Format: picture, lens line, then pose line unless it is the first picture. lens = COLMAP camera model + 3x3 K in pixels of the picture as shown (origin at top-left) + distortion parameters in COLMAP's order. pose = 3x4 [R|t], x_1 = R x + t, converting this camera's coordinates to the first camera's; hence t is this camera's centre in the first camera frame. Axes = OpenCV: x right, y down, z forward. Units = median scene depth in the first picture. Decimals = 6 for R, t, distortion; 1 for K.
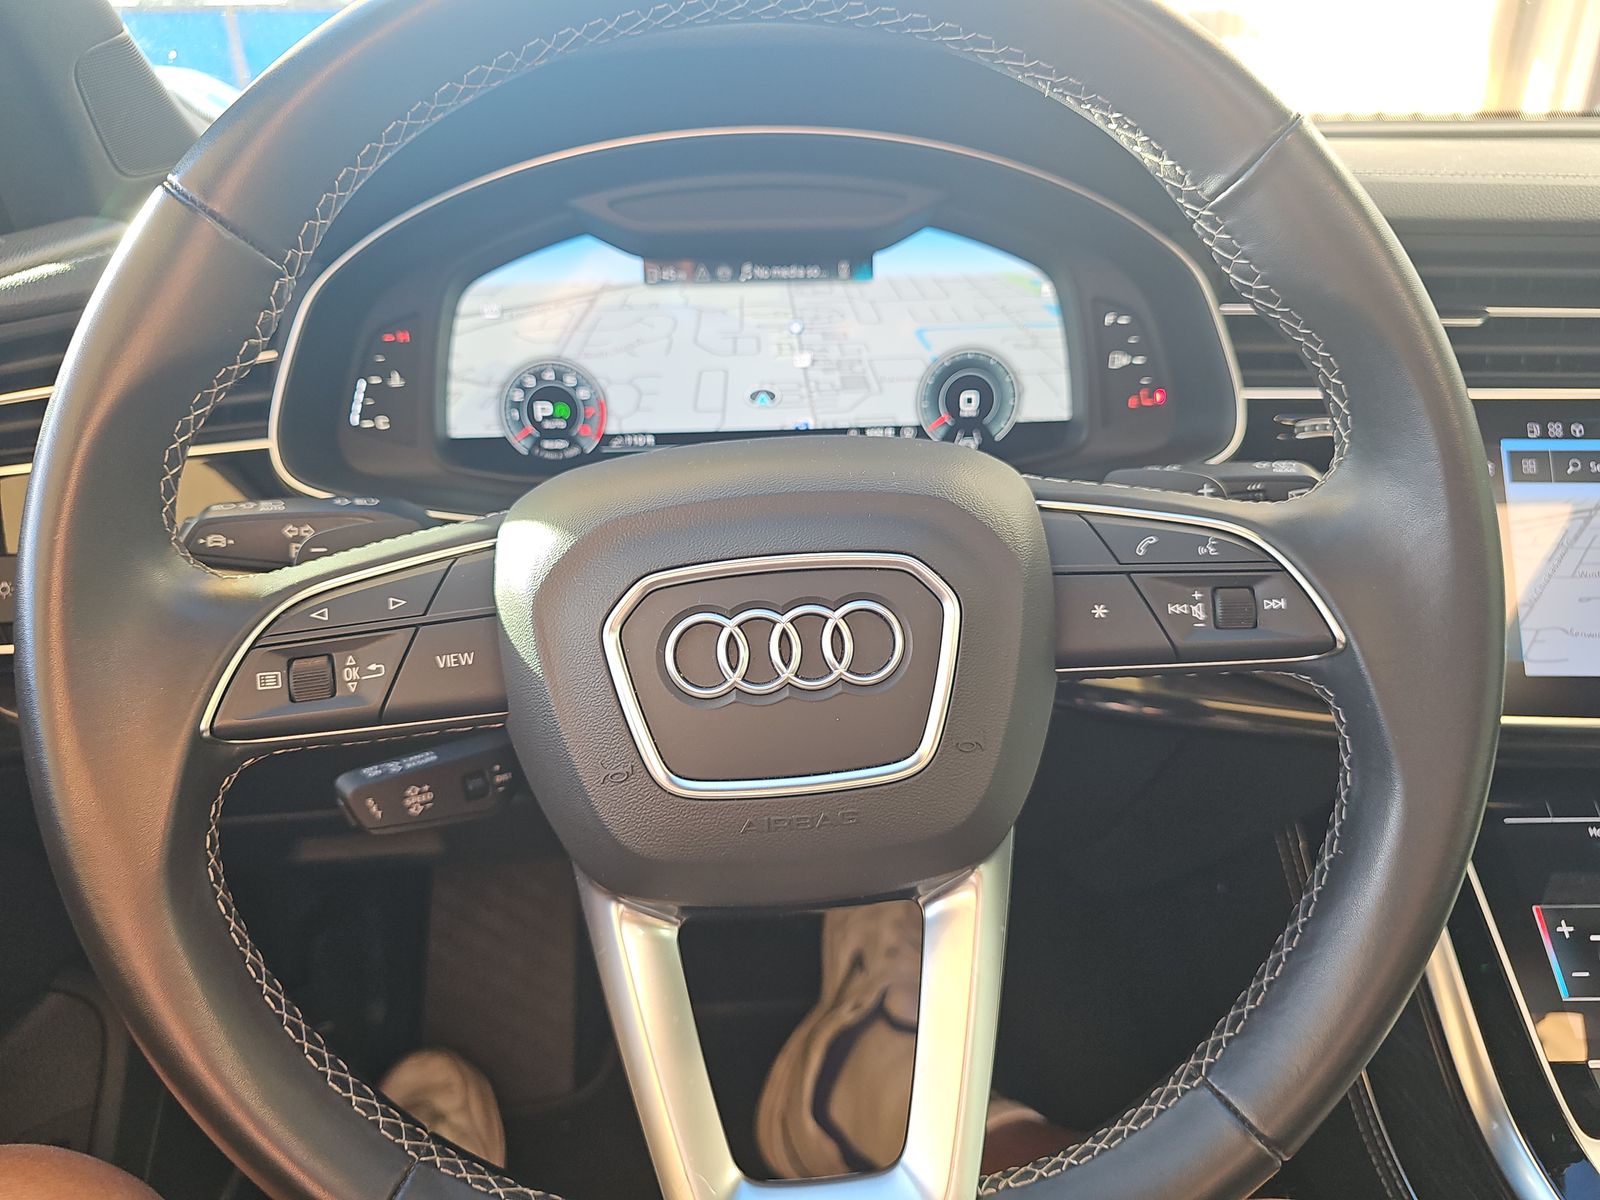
lens RADIAL K [[1100.1, 0, 790.4], [0, 1100.1, 606.5], [0, 0, 1]] dist [-0.001906, -0.007746]
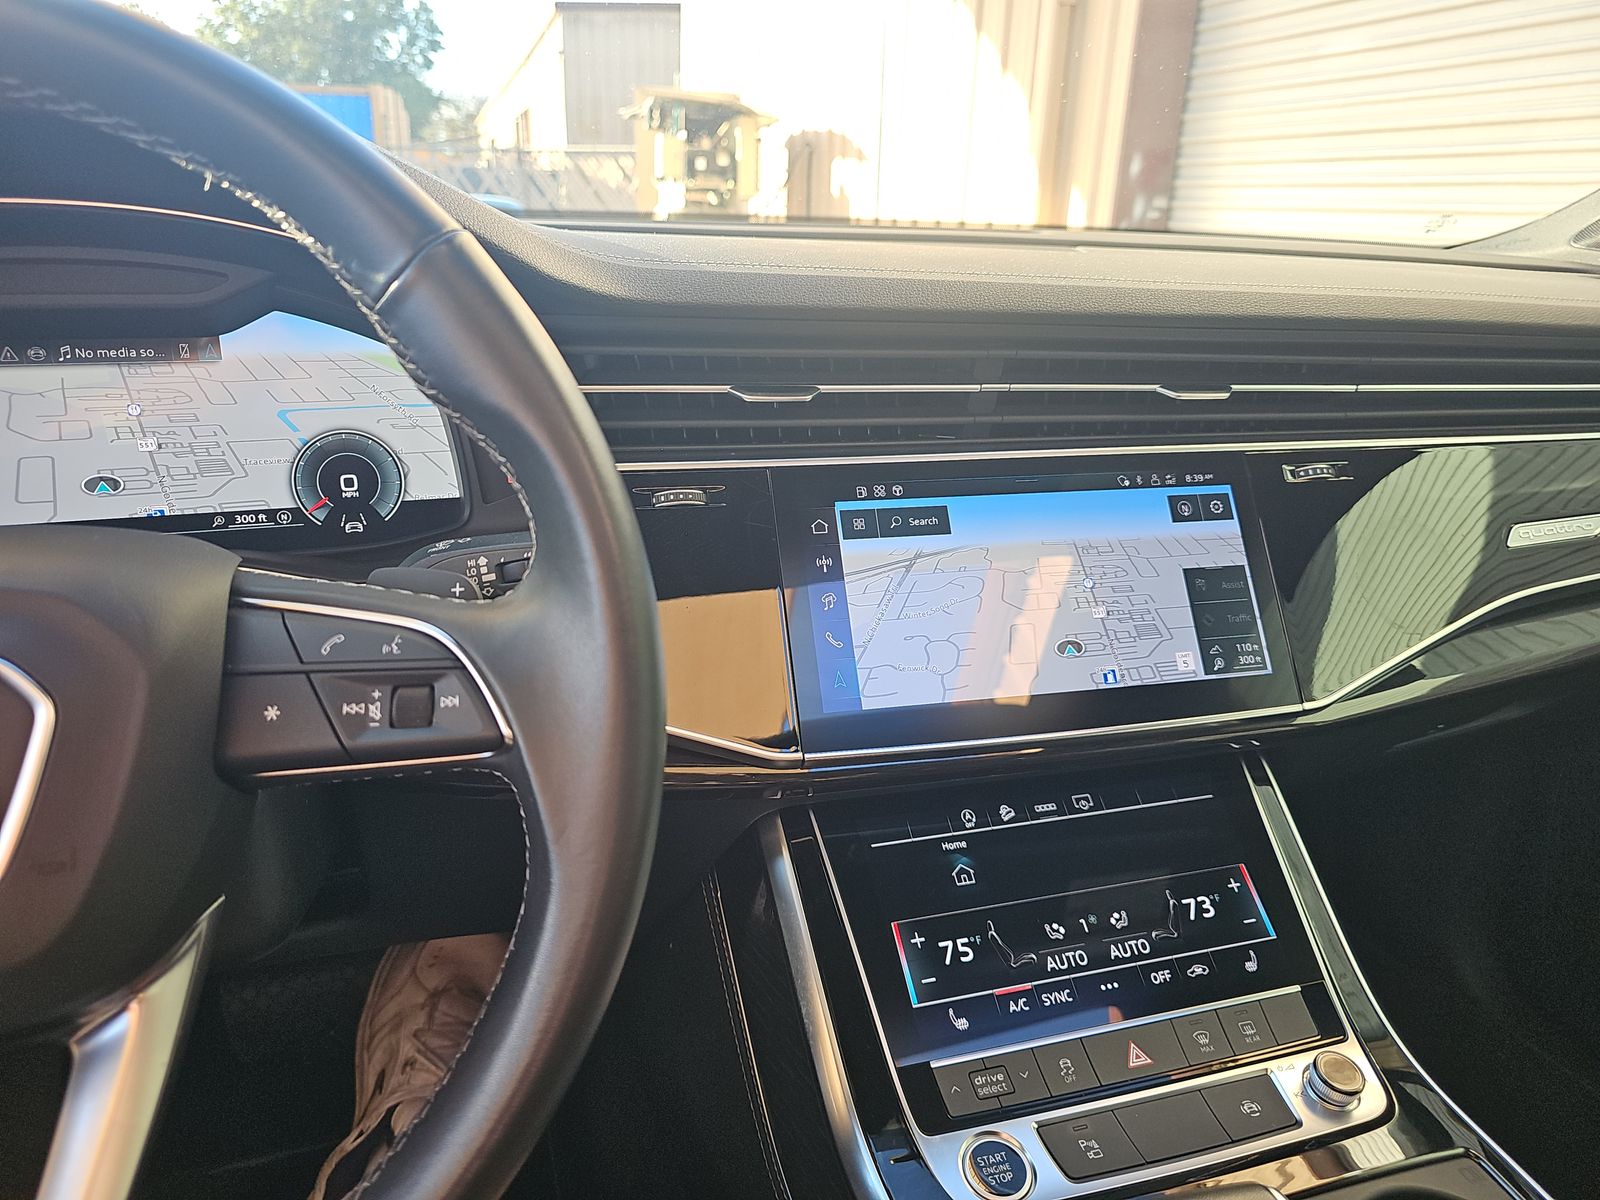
lens RADIAL K [[1100.1, 0, 792.3], [0, 1100.1, 599.9], [0, 0, 1]] dist [-0.001906, -0.007746]
pose [[0.953529, -0.062104, 0.294830, 0.258599], [0.085384, 0.994110, -0.066743, 0.017204], [-0.288948, 0.088816, 0.953216, -0.039602]]
